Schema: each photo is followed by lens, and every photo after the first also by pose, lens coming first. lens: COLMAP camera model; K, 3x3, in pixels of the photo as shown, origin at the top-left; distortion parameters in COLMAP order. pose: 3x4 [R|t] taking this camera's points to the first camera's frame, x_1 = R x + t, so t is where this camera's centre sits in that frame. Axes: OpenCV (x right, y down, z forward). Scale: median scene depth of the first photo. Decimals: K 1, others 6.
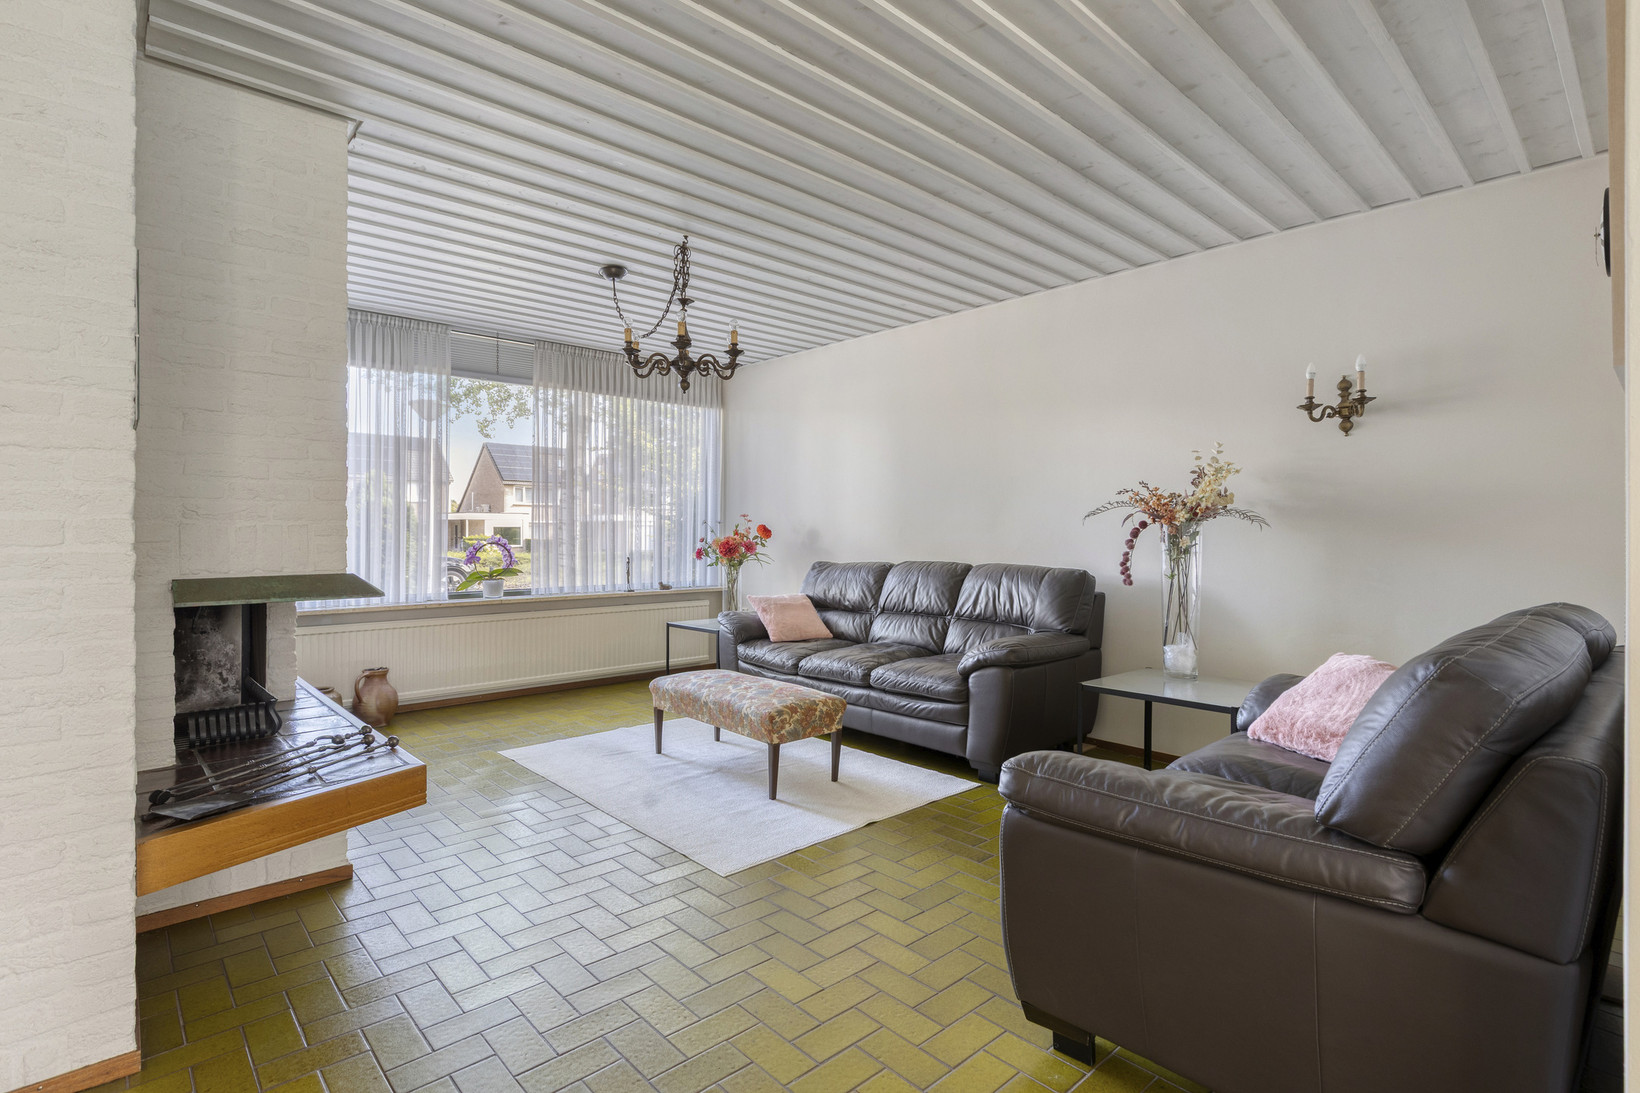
lens RADIAL K [[791.9, 0, 820.7], [0, 791.9, 534.2], [0, 0, 1]] dist [-0.003998, 0.000662]
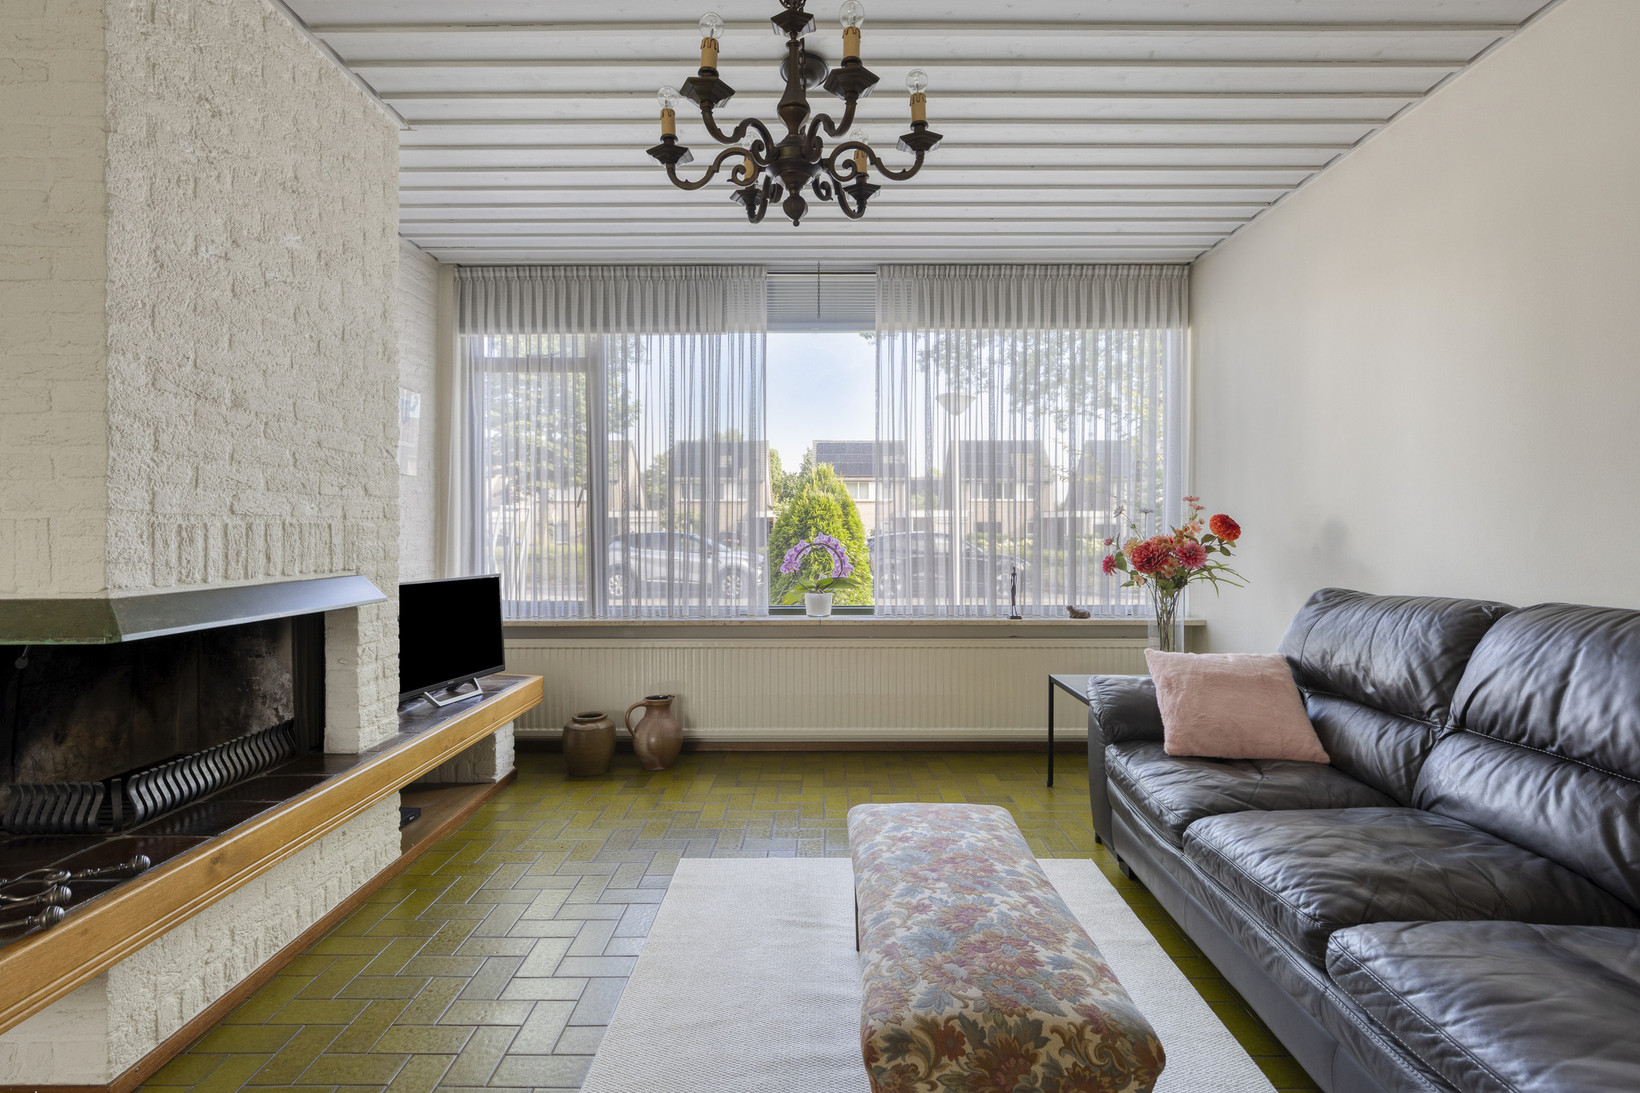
lens RADIAL K [[791.9, 0, 820.7], [0, 791.9, 534.2], [0, 0, 1]] dist [-0.003998, 0.000662]
pose [[0.737416, 0.000726, -0.675438, 0.106619], [0.000870, 0.999998, 0.002024, 0.000302], [0.675438, -0.002080, 0.737414, 0.485165]]
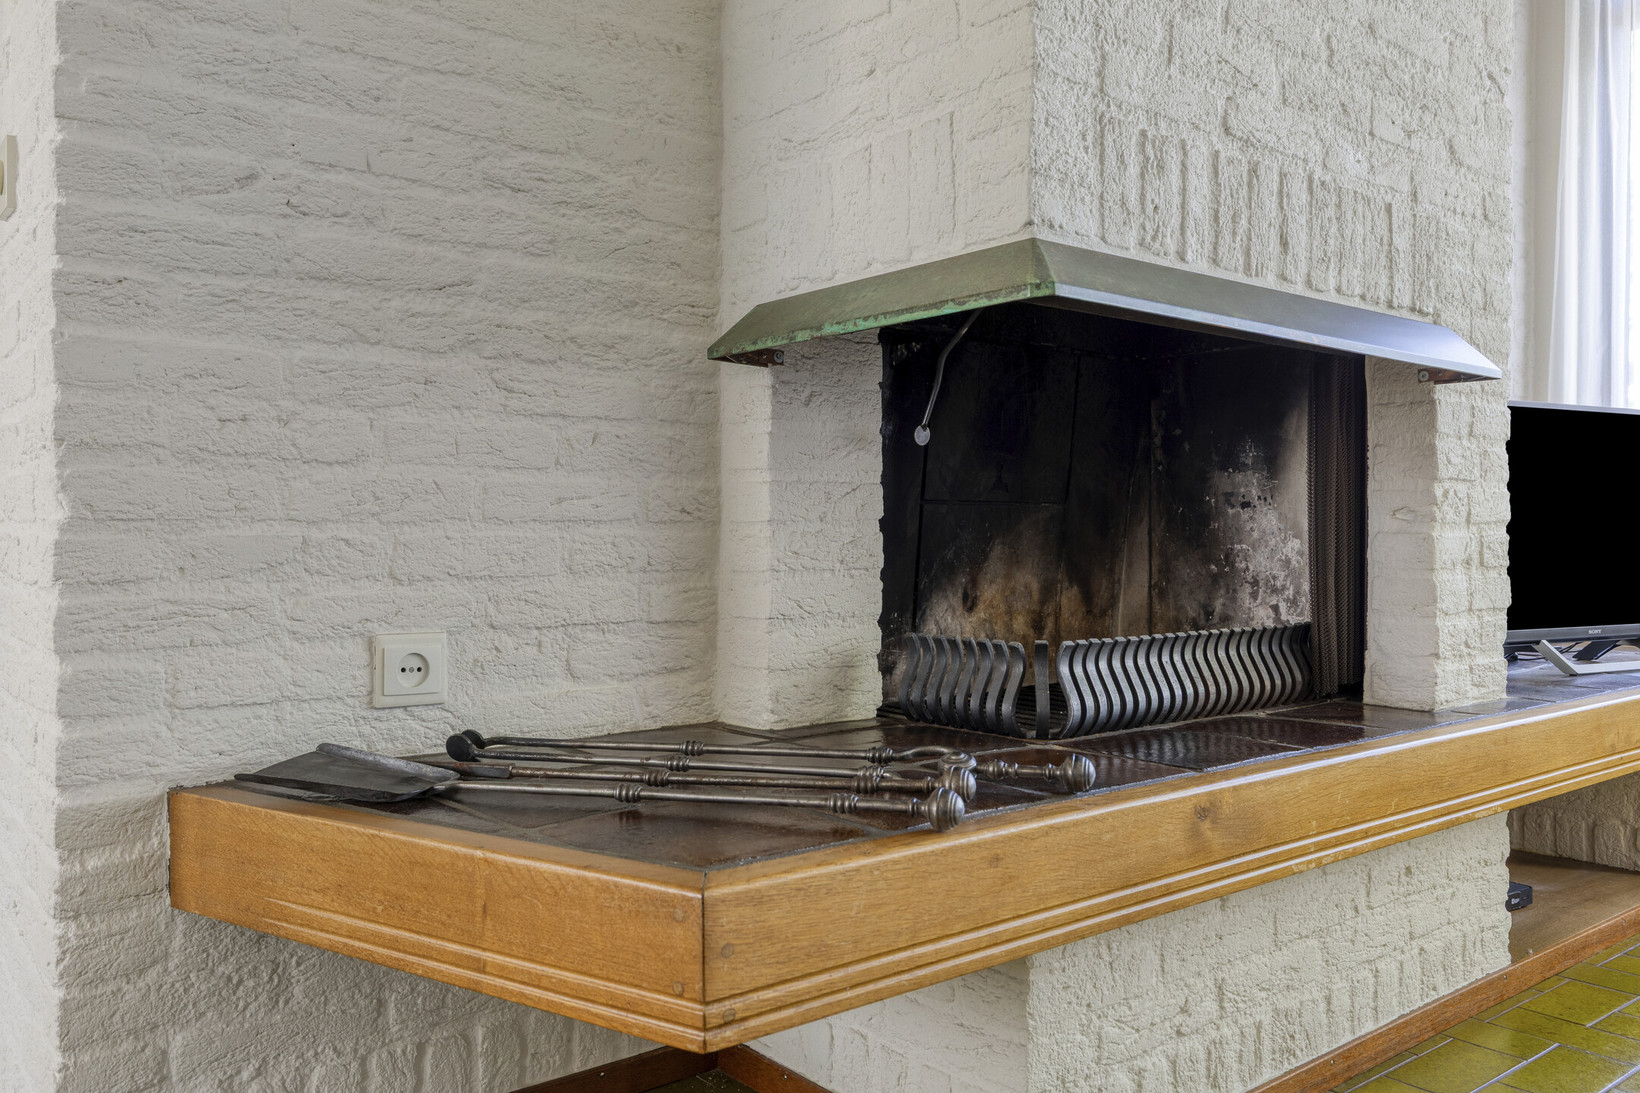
lens RADIAL K [[1288.4, 0, 817.0], [0, 1288.4, 540.0], [0, 0, 1]] dist [0.008003, -0.002519]
pose [[-0.065363, 0.004507, -0.997851, -0.050961], [-0.002876, 0.999985, 0.004705, 0.085617], [0.997857, 0.003178, -0.065349, 0.498699]]
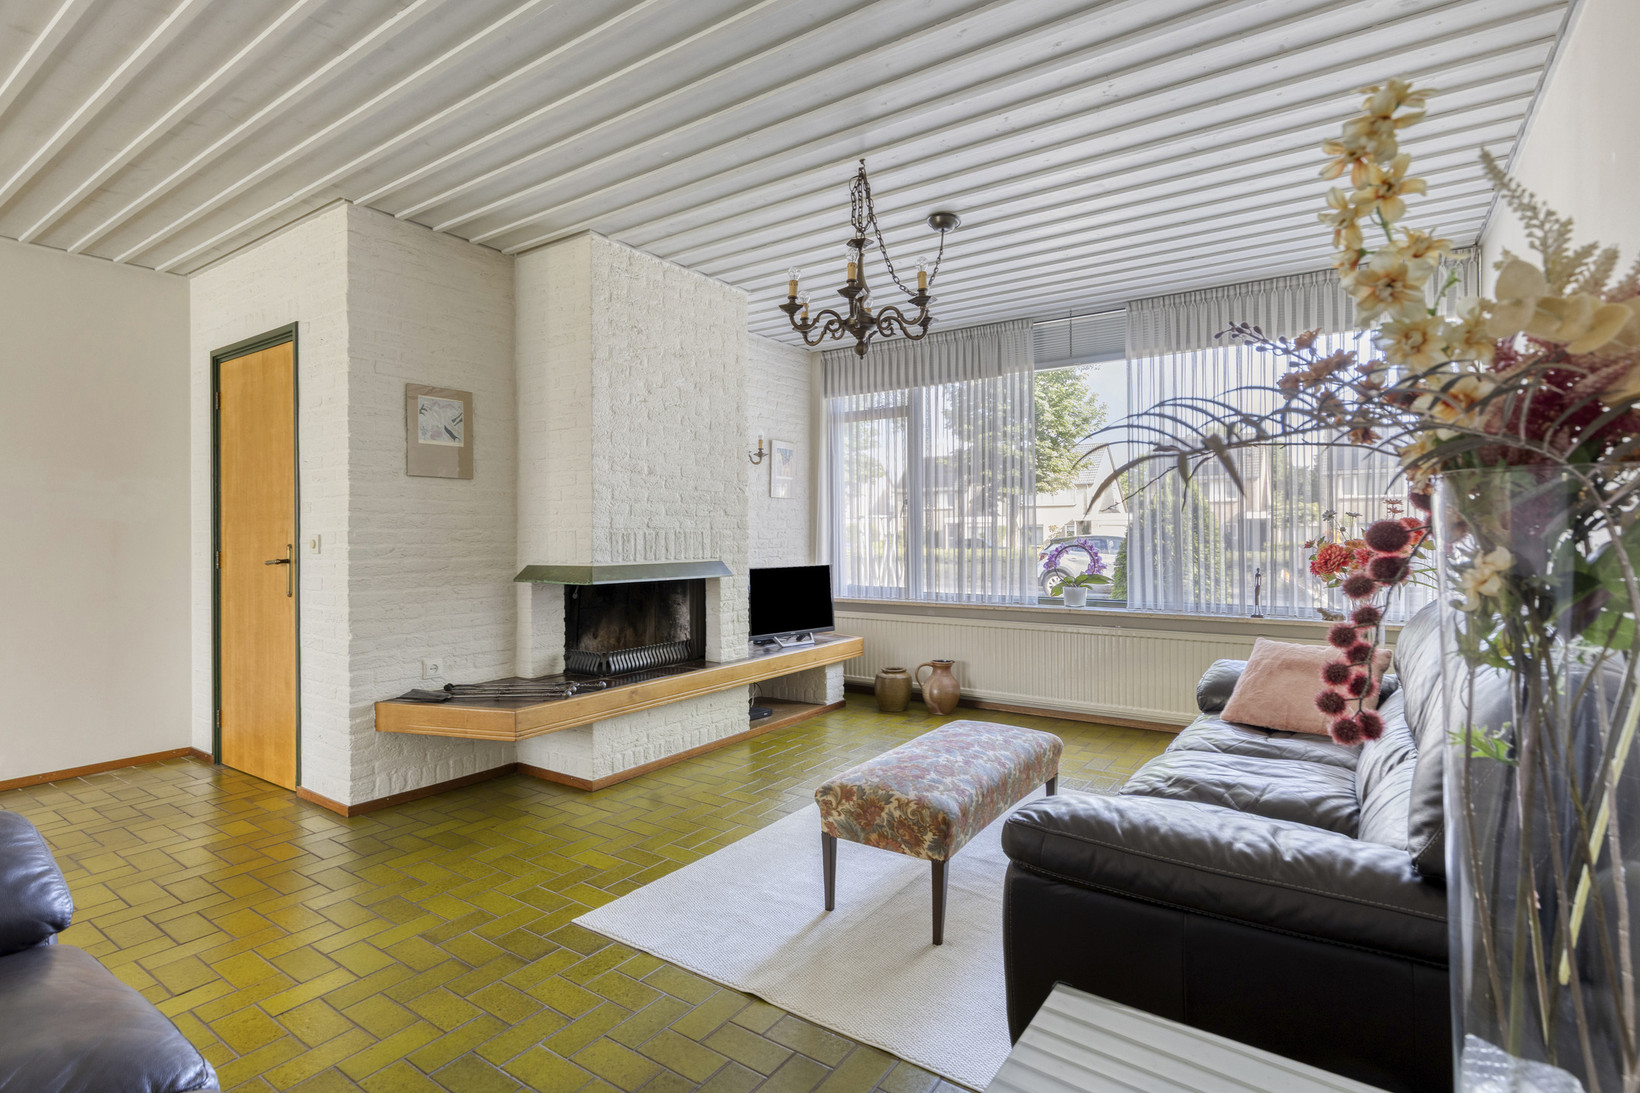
lens RADIAL K [[791.9, 0, 820.7], [0, 791.9, 534.2], [0, 0, 1]] dist [-0.003998, 0.000662]
pose [[0.228734, -0.003396, -0.973483, 0.425204], [0.002769, 0.999992, -0.002837, 0.000252], [0.973485, -0.002047, 0.228742, 0.561983]]
